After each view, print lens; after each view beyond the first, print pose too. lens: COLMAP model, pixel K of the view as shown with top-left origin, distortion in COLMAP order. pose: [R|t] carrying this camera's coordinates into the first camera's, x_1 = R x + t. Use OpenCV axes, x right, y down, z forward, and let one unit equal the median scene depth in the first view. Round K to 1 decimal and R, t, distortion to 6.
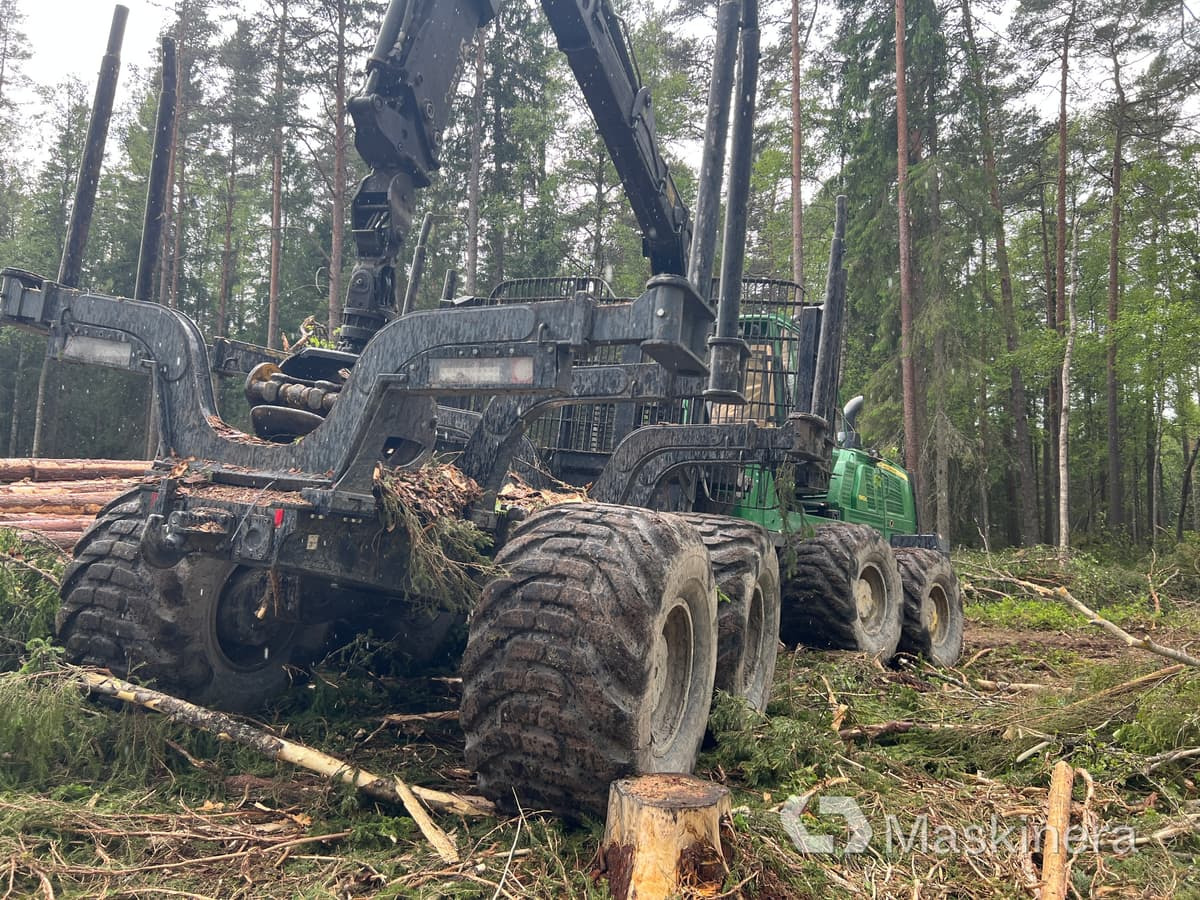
lens RADIAL K [[899.9, 0, 597.4], [0, 899.9, 455.6], [0, 0, 1]] dist [0.056132, -0.060753]
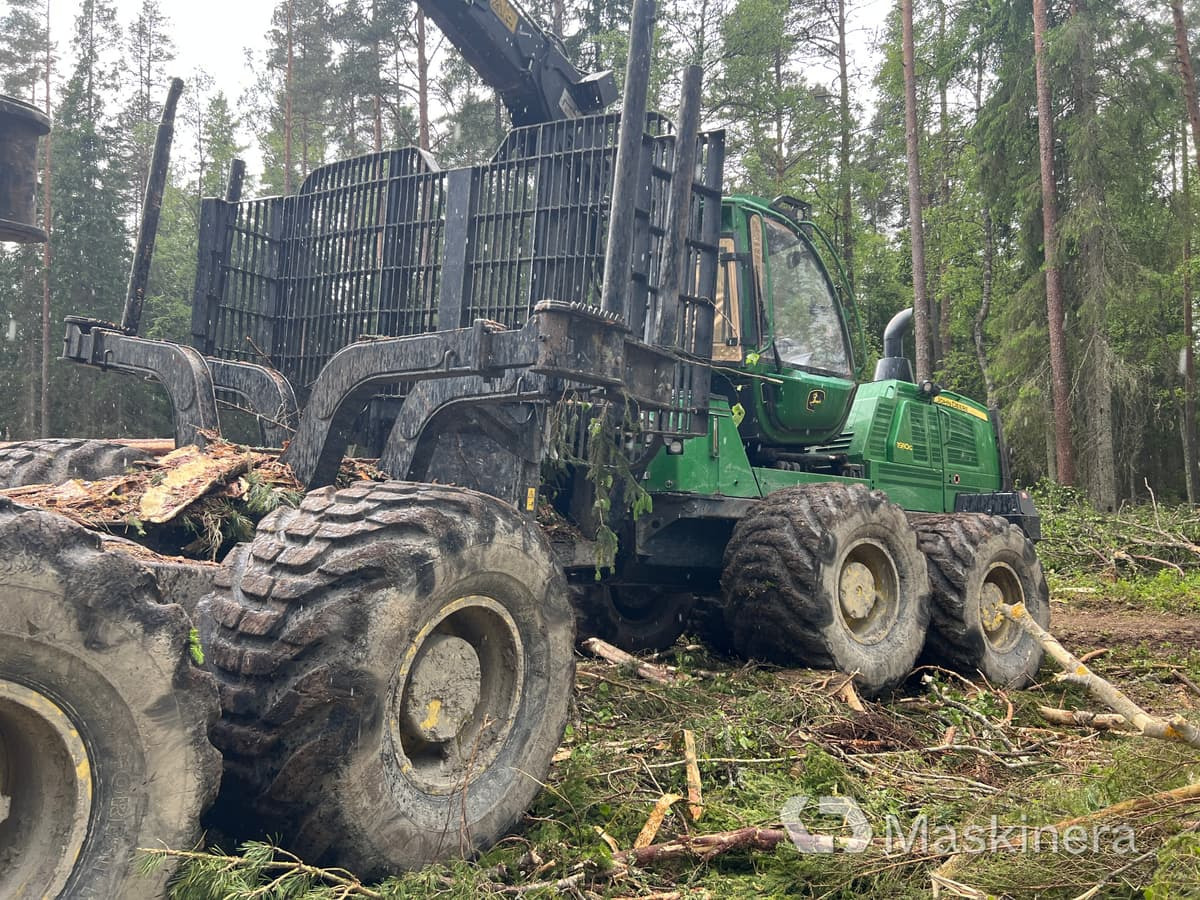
lens RADIAL K [[899.9, 0, 598.0], [0, 899.9, 440.9], [0, 0, 1]] dist [0.056132, -0.060753]
pose [[0.979947, -0.039960, -0.195211, 0.228510], [0.044870, 0.998776, 0.020797, 0.019064], [0.194141, -0.029139, 0.980541, 0.271221]]
